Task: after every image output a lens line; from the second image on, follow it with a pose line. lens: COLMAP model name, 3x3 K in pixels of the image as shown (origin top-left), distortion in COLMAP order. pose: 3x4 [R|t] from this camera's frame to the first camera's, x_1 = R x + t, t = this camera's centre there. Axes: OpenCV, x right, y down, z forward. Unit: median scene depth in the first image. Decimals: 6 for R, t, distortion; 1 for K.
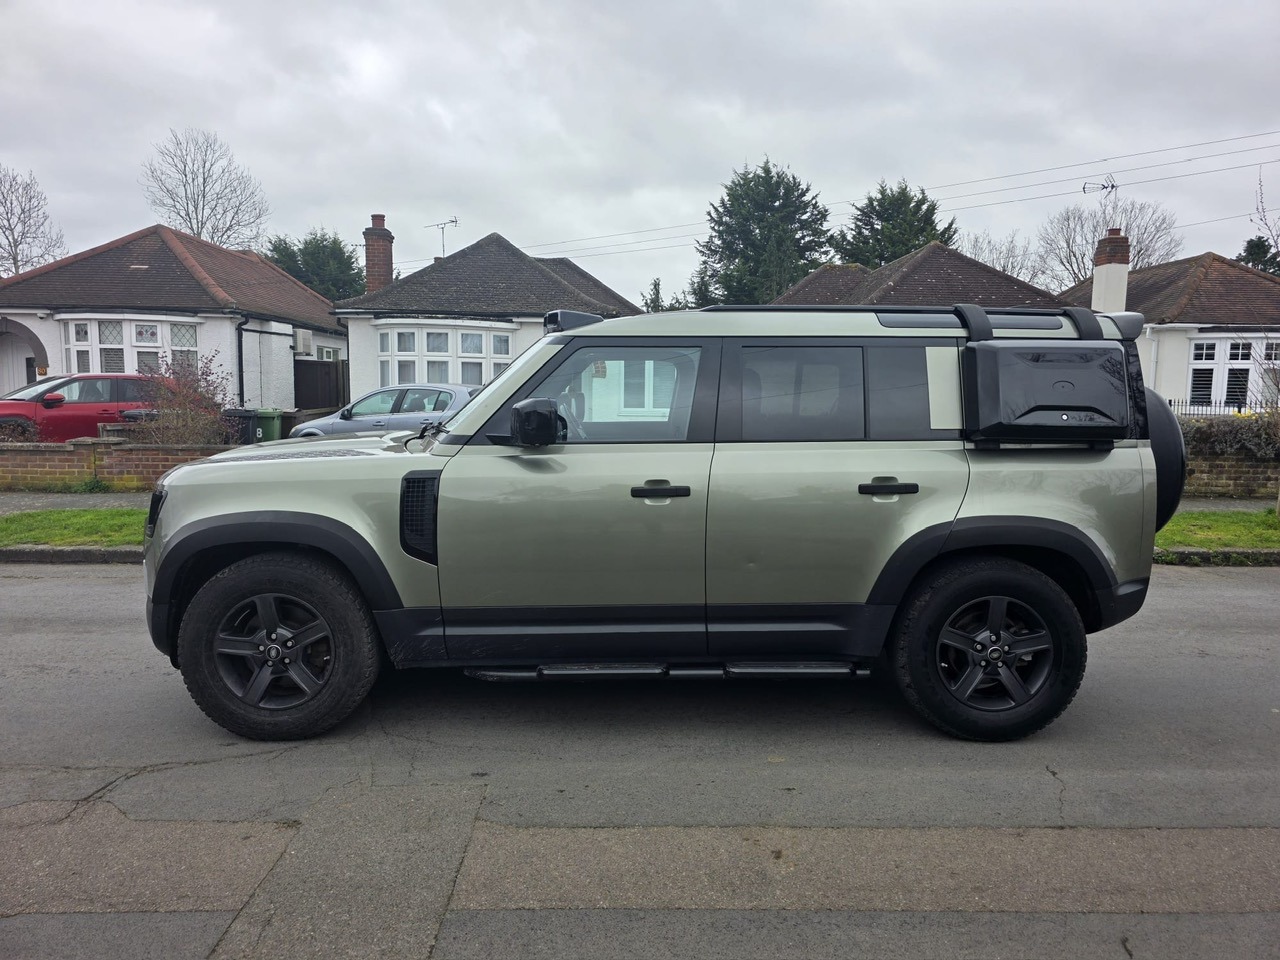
lens RADIAL K [[849.6, 0, 640.5], [0, 849.6, 462.6], [0, 0, 1]] dist [0.060658, -0.051758]
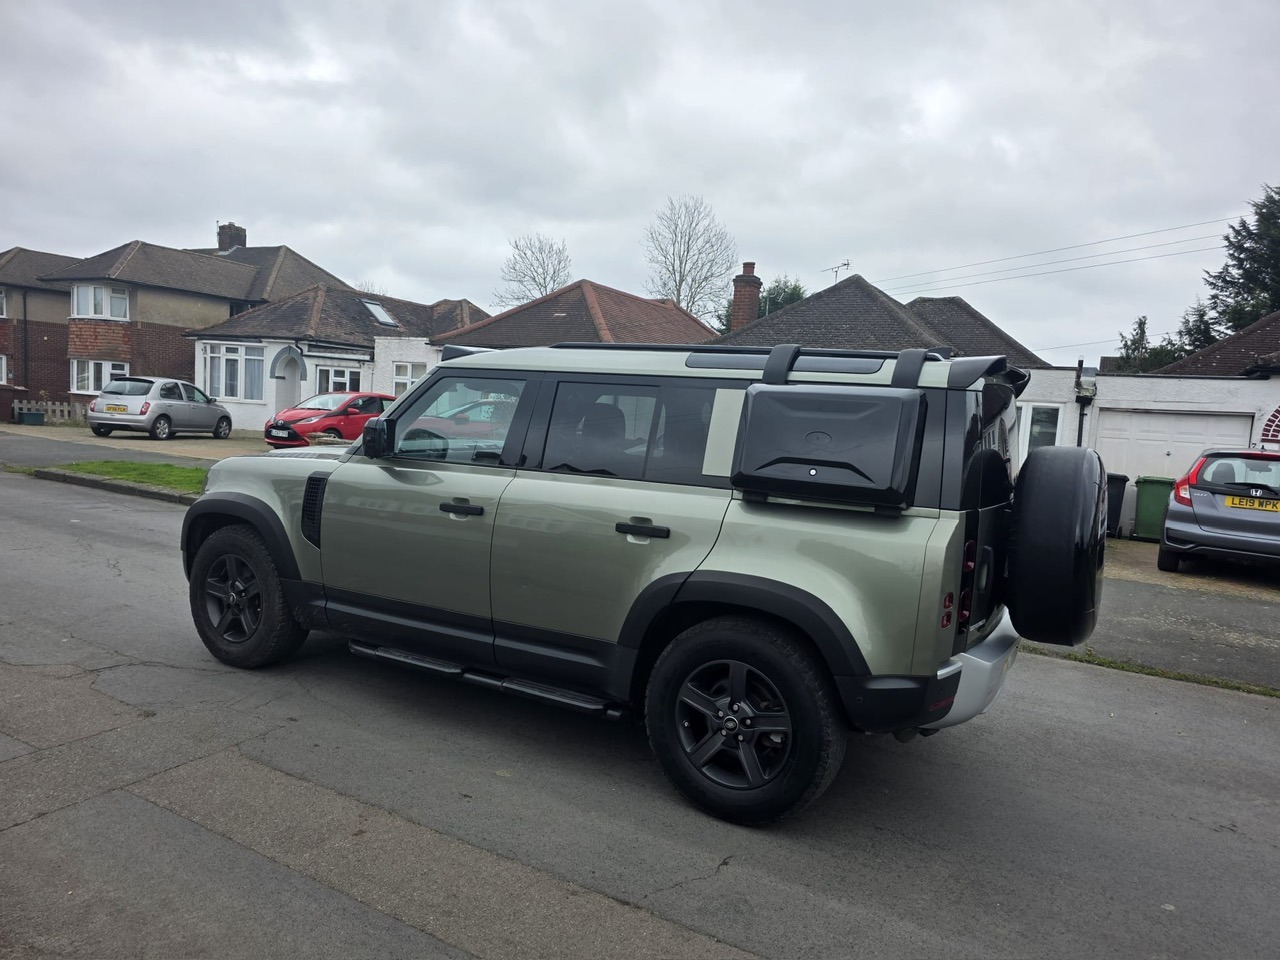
lens RADIAL K [[849.6, 0, 646.6], [0, 849.6, 482.0], [0, 0, 1]] dist [0.060658, -0.051758]
pose [[0.859554, 0.088053, -0.503401, 0.749443], [-0.101182, 0.994867, 0.001252, -0.025045], [0.500928, 0.049859, 0.864052, 0.153510]]
